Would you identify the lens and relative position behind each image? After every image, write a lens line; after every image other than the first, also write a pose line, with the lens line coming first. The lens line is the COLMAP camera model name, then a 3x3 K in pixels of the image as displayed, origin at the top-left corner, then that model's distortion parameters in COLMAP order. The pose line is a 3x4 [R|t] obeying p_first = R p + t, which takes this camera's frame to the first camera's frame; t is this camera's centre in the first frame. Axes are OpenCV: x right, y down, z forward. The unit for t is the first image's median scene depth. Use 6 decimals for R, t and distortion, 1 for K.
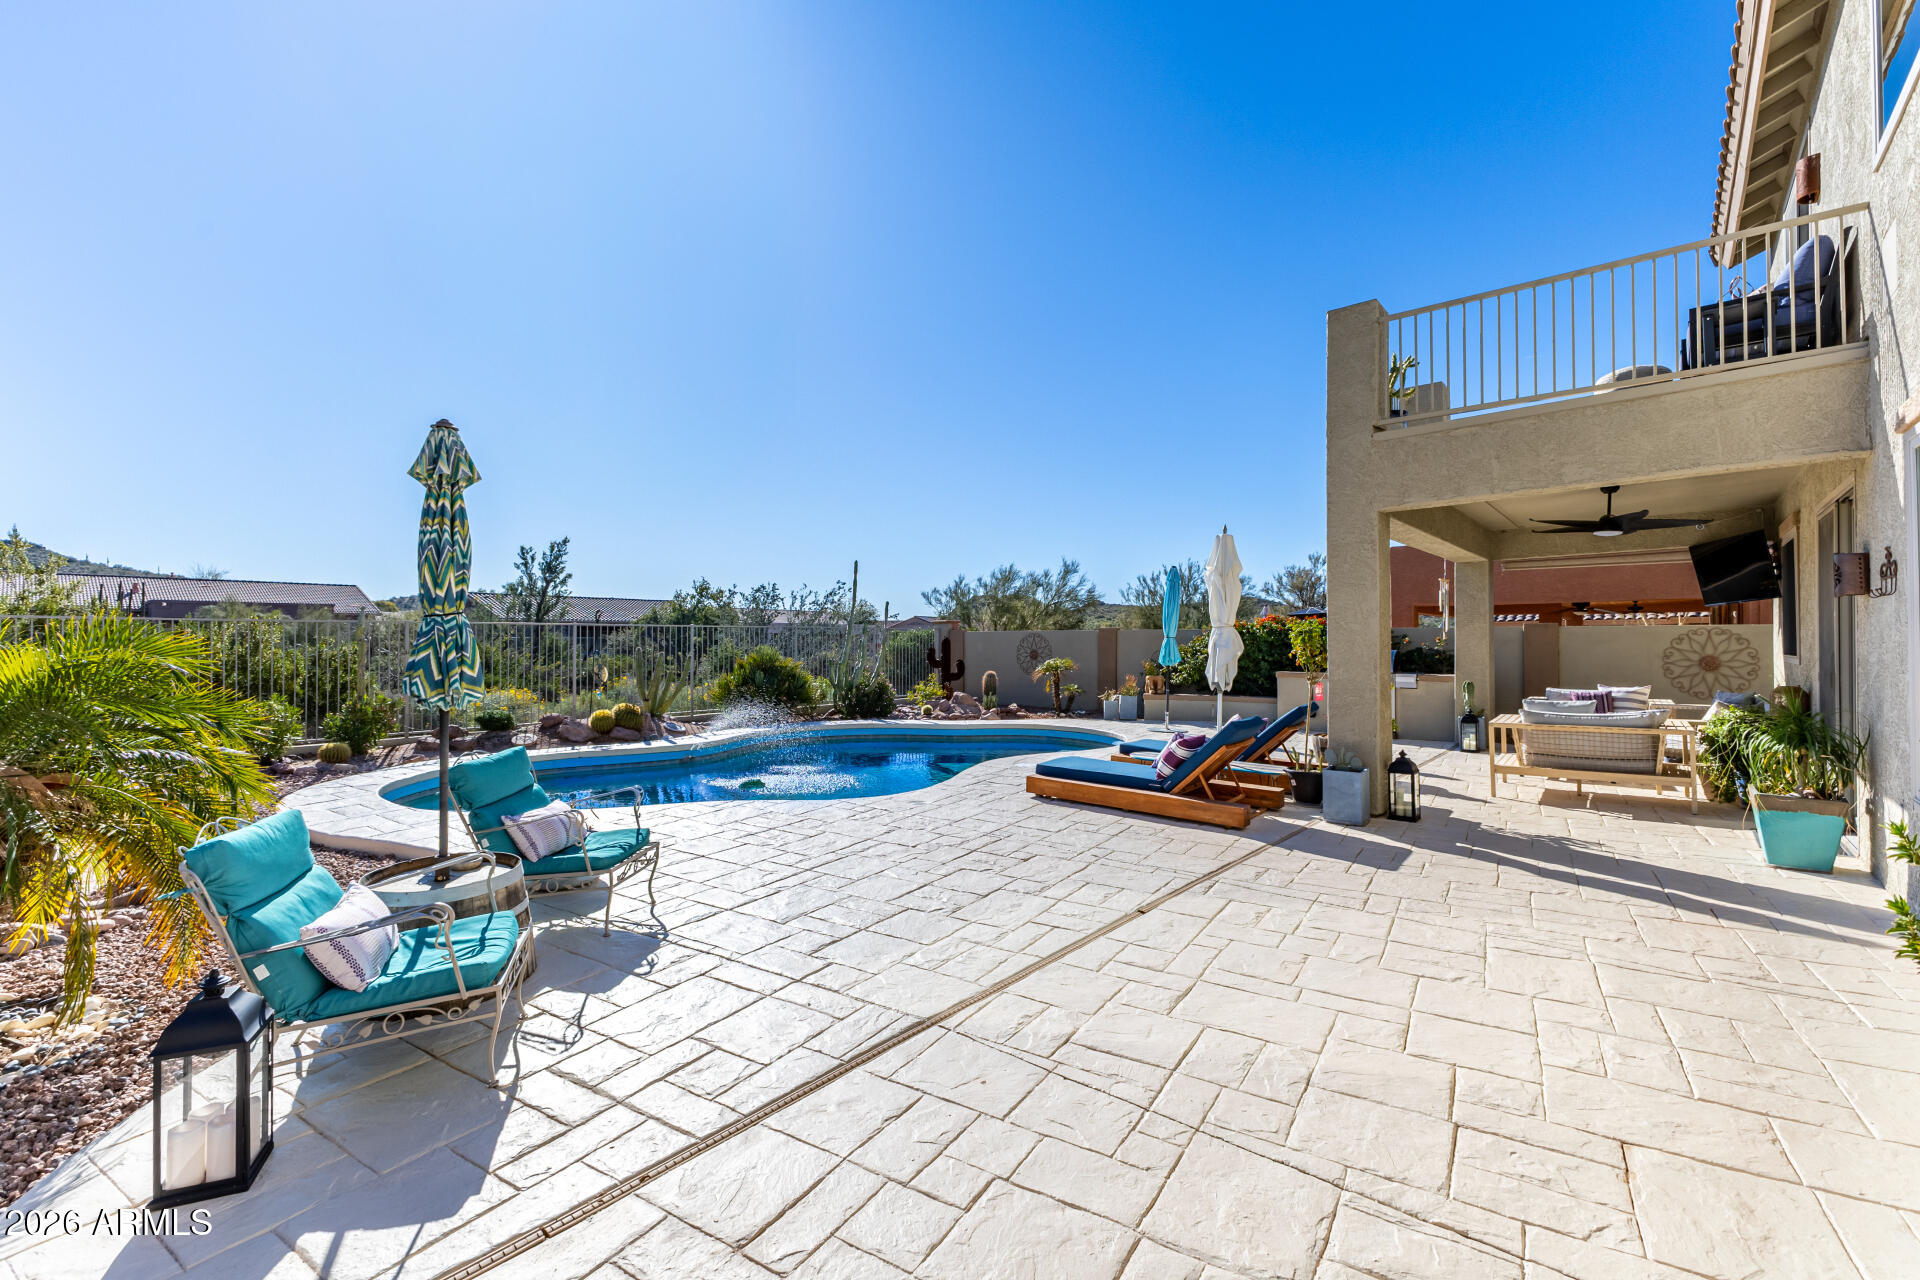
lens RADIAL K [[824.9, 0, 962.4], [0, 824.9, 628.9], [0, 0, 1]] dist [0.012459, -0.000286]
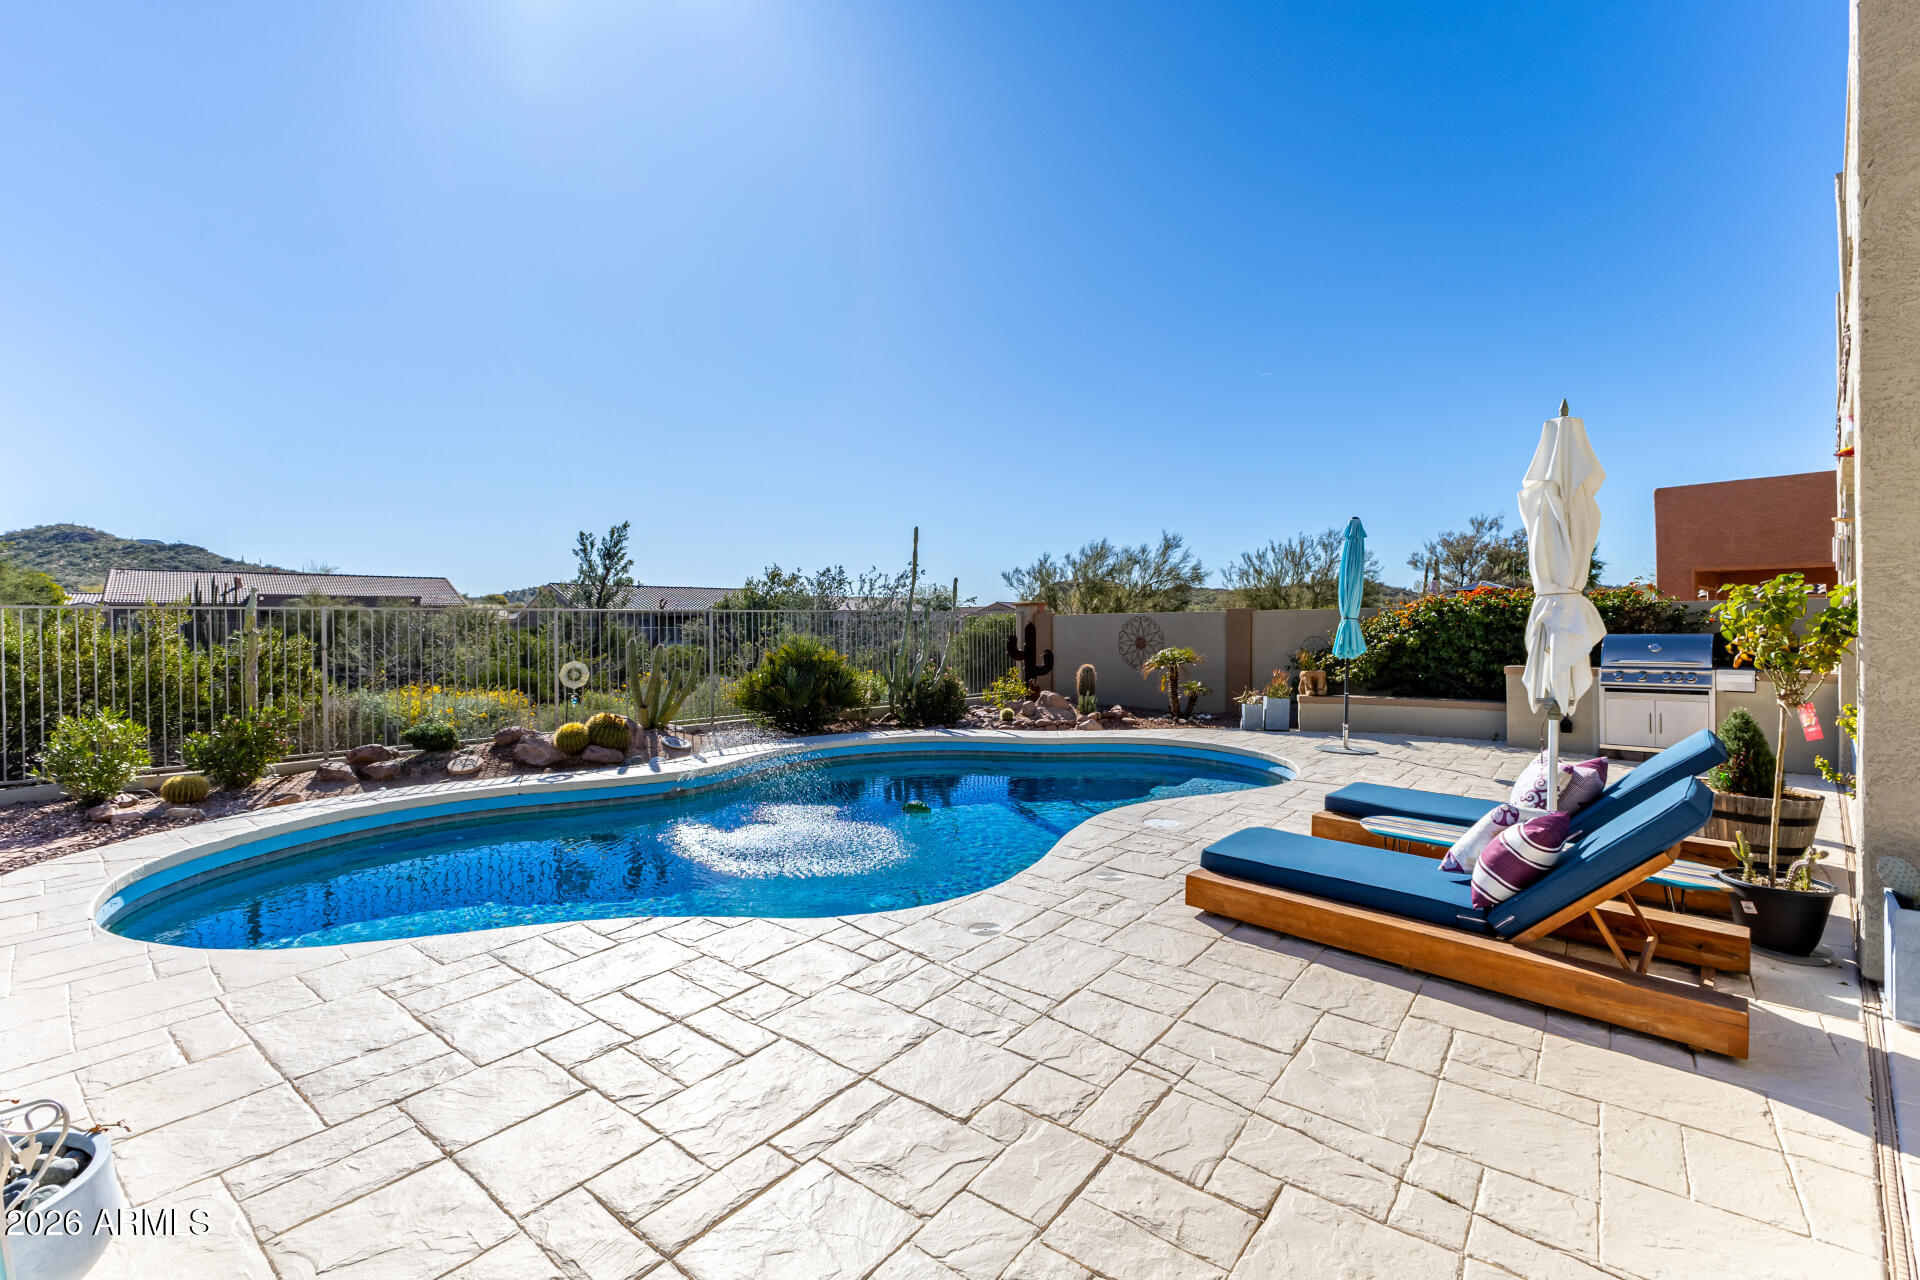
lens RADIAL K [[824.9, 0, 962.4], [0, 824.9, 628.9], [0, 0, 1]] dist [0.012459, -0.000286]
pose [[0.994938, -0.009313, -0.100058, -0.005318], [0.010924, 0.999819, 0.015556, 0.003449], [0.099895, -0.016570, 0.994860, 0.199209]]
